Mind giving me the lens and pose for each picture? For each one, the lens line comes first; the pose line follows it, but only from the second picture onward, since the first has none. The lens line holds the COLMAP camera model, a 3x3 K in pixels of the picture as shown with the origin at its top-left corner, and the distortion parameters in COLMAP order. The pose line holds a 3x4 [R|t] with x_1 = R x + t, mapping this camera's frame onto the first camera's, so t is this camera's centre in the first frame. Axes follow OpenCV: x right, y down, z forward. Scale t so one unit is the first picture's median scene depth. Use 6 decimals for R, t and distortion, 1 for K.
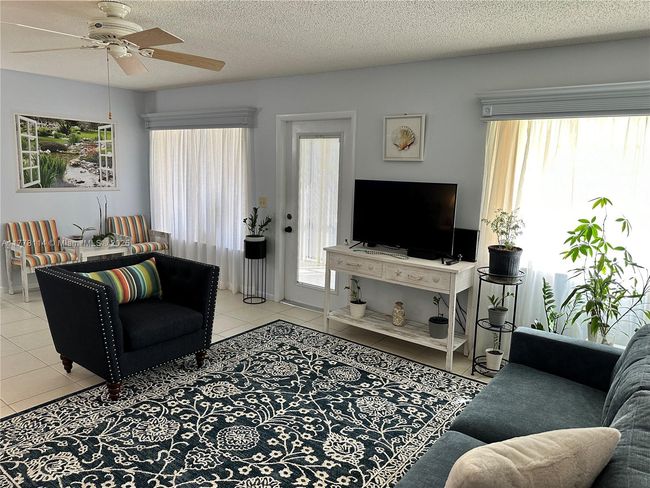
lens RADIAL K [[456.0, 0, 326.7], [0, 456.0, 235.0], [0, 0, 1]] dist [0.057100, -0.060022]
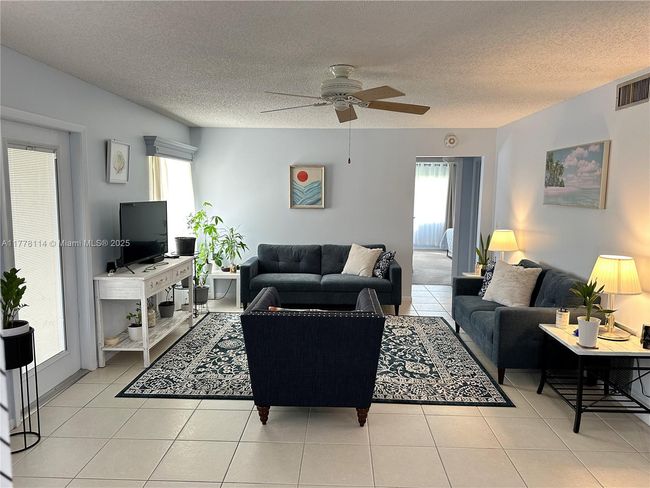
lens RADIAL K [[449.6, 0, 327.7], [0, 449.6, 242.9], [0, 0, 1]] dist [0.109979, -0.192129]
pose [[-0.575640, -0.136049, 0.806306, -0.798430], [0.086246, 0.970460, 0.225320, -0.181729], [-0.813142, 0.199244, -0.546902, 0.982418]]
